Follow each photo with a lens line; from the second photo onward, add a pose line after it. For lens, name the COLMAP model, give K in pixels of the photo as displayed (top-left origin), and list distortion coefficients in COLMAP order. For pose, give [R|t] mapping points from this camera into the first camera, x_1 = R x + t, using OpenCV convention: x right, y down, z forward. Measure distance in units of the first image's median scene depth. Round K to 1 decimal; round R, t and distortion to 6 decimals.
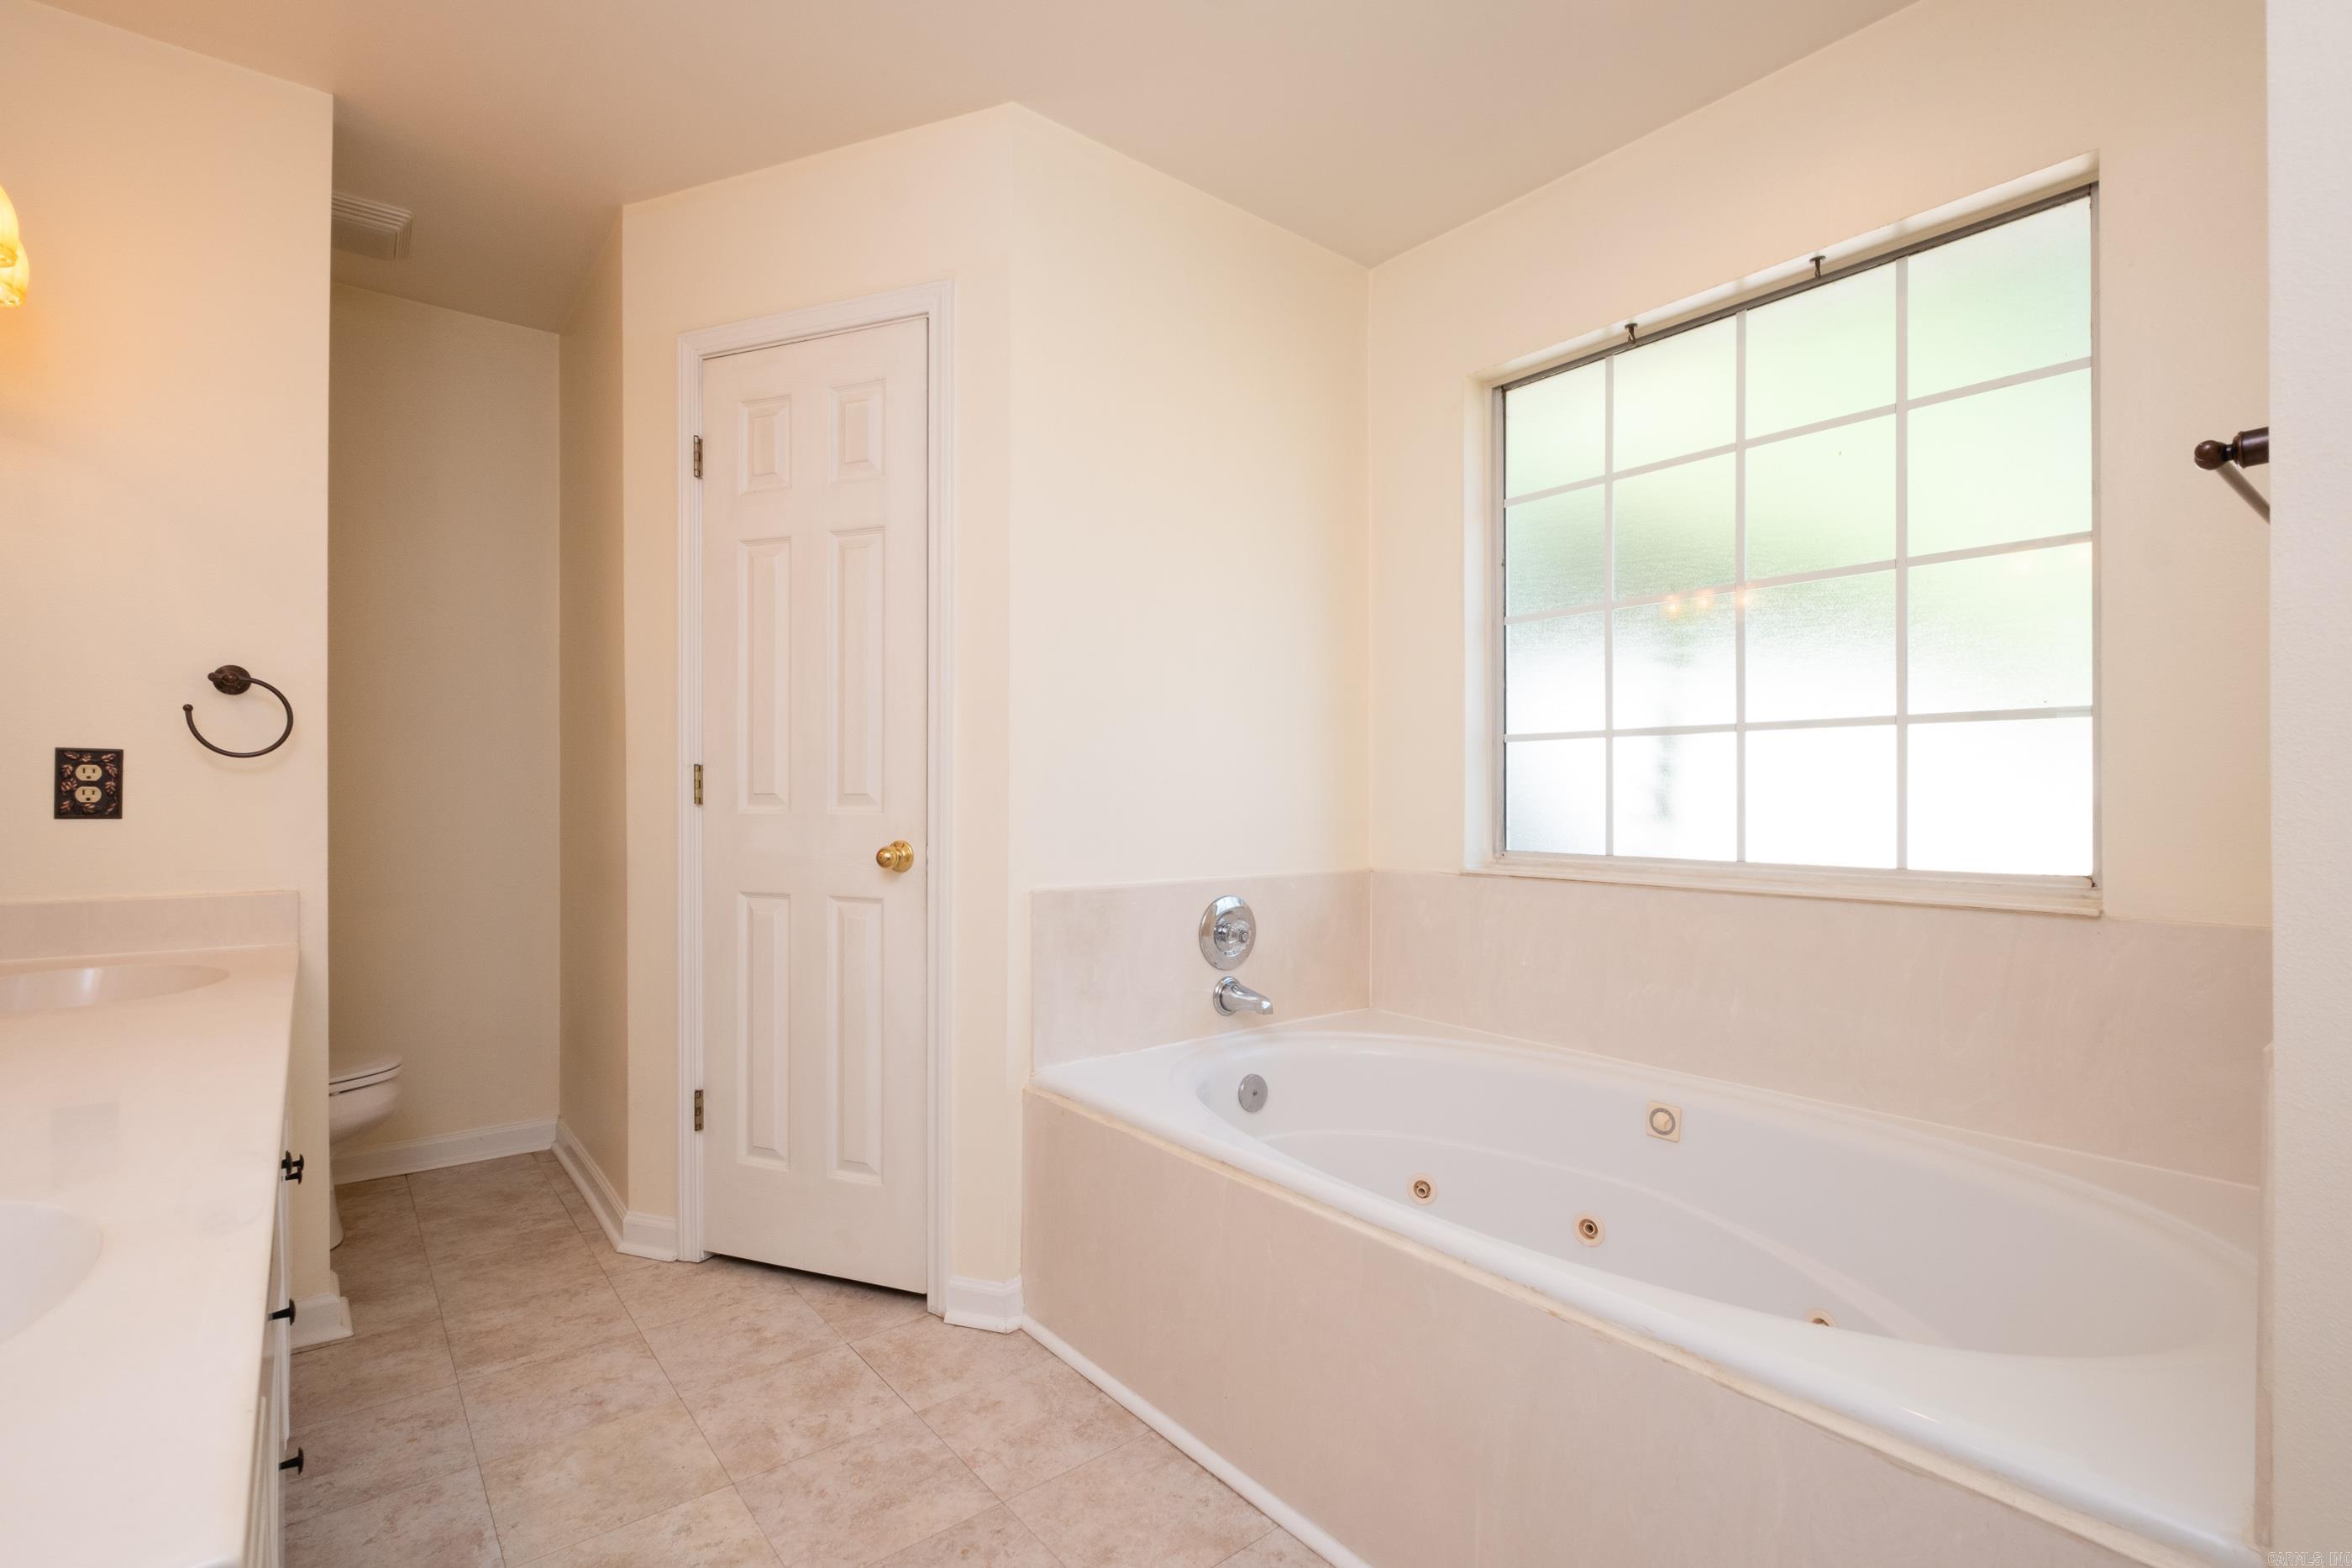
lens RADIAL K [[1082.6, 0, 1169.3], [0, 1082.6, 790.1], [0, 0, 1]] dist [0.000868, -0.004619]
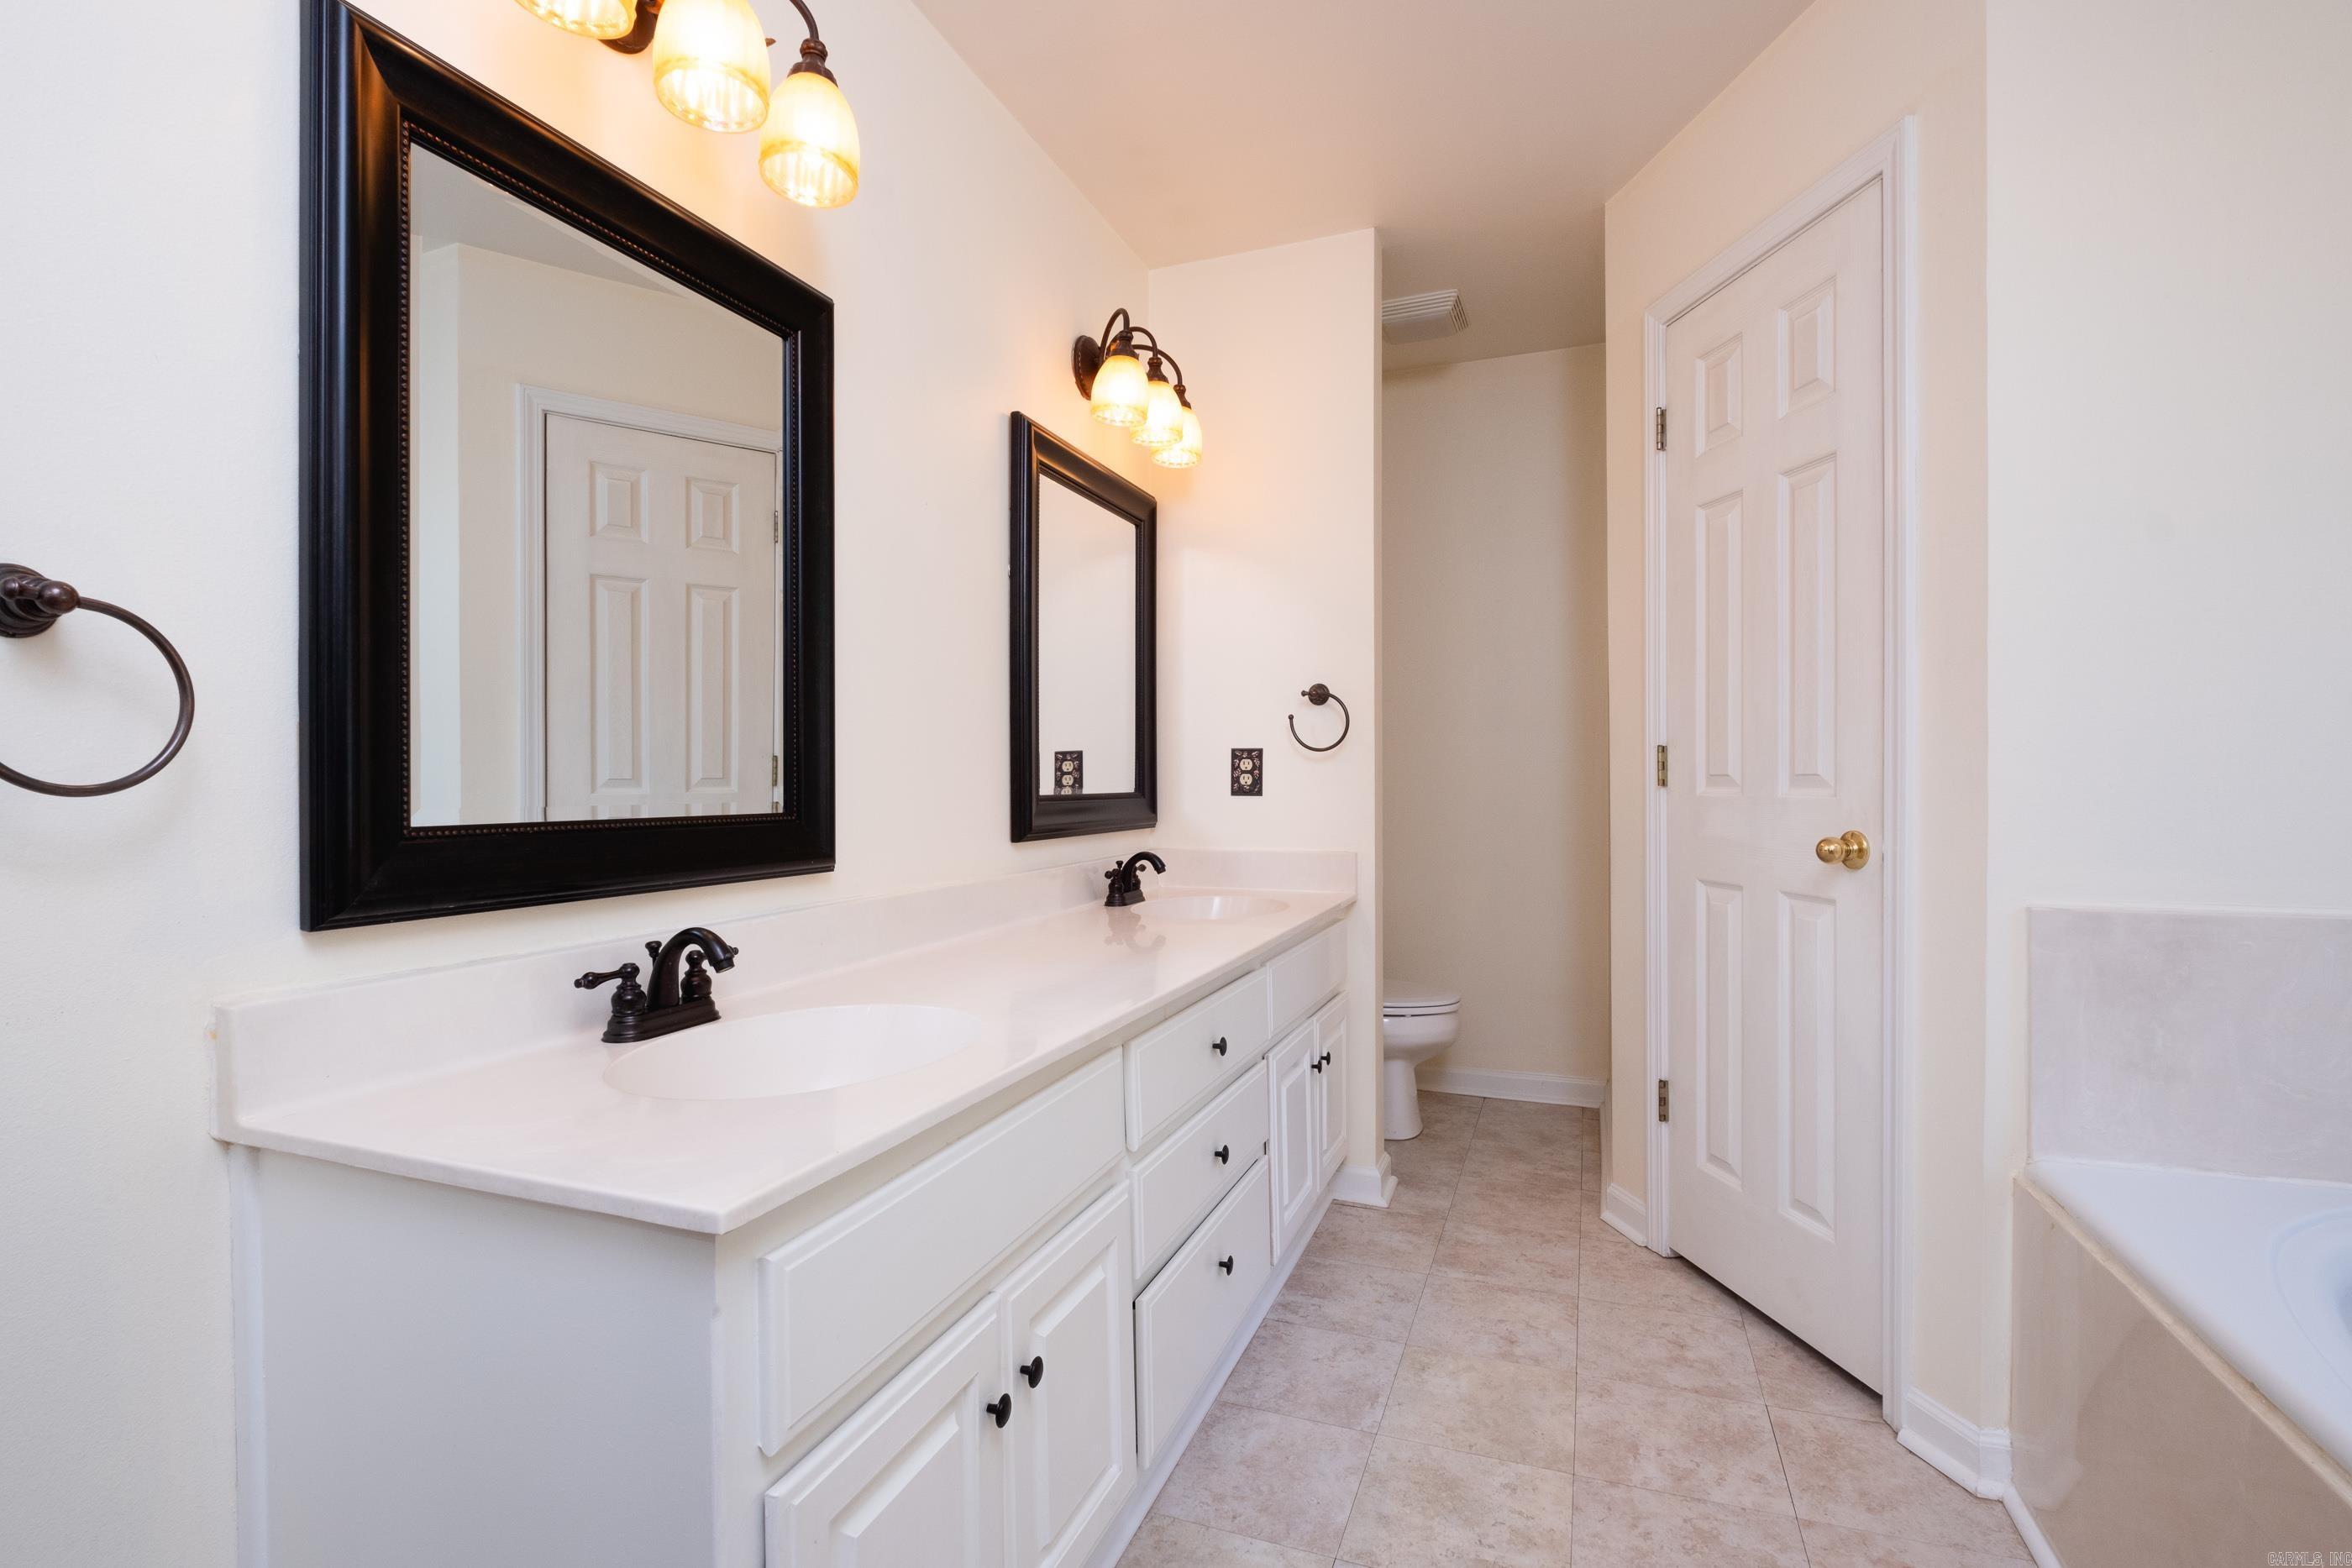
lens RADIAL K [[1082.6, 0, 1177.3], [0, 1082.6, 780.7], [0, 0, 1]] dist [0.000868, -0.004619]
pose [[0.509305, -0.003429, -0.860579, 0.200664], [0.010642, 0.999941, 0.002314, 0.001214], [0.860520, -0.010337, 0.509311, 0.144952]]
